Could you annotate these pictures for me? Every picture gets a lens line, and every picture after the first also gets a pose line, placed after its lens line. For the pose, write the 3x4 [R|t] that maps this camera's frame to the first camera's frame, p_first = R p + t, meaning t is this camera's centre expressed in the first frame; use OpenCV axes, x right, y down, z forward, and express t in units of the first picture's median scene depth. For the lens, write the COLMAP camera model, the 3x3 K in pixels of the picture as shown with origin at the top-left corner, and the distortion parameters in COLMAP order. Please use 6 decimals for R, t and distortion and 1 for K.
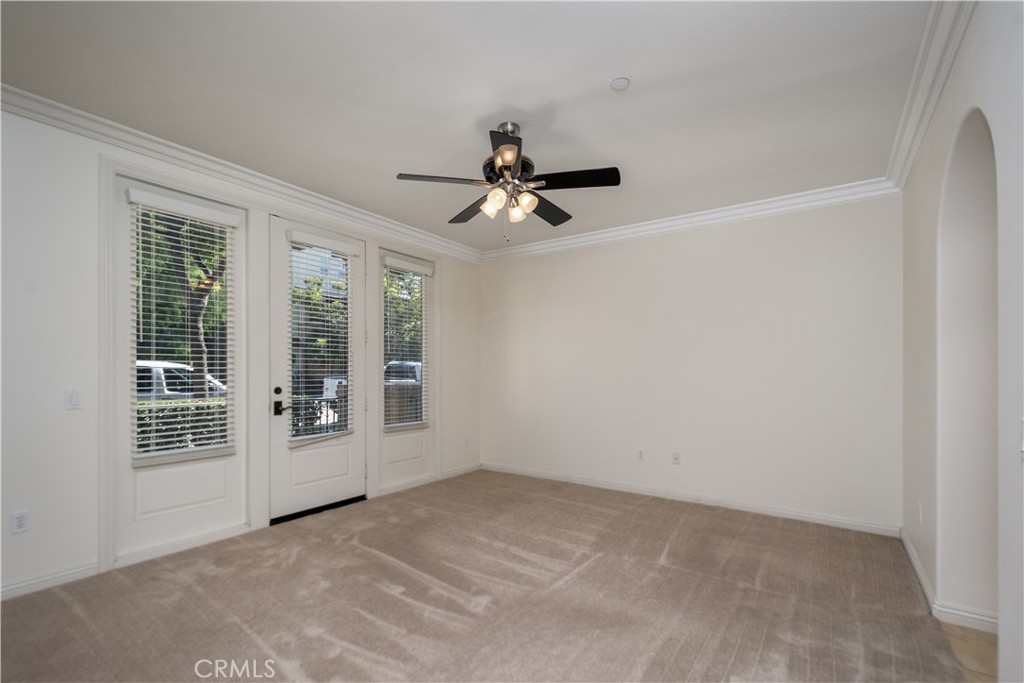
lens RADIAL K [[455.9, 0, 468.2], [0, 455.9, 362.6], [0, 0, 1]] dist [0.003691, 0.000177]
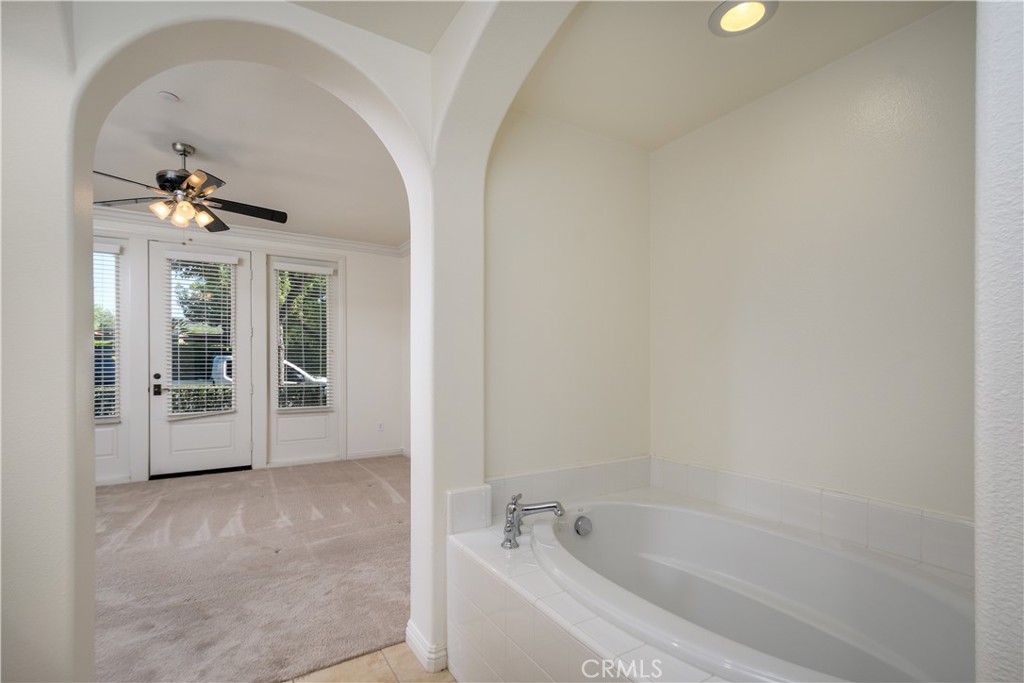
lens RADIAL K [[455.9, 0, 492.7], [0, 455.9, 359.4], [0, 0, 1]] dist [0.003691, 0.000177]
pose [[0.924117, -0.009768, -0.381985, 0.938495], [0.012360, 0.999914, 0.004334, 0.020156], [0.381910, -0.008726, 0.924158, 0.169506]]
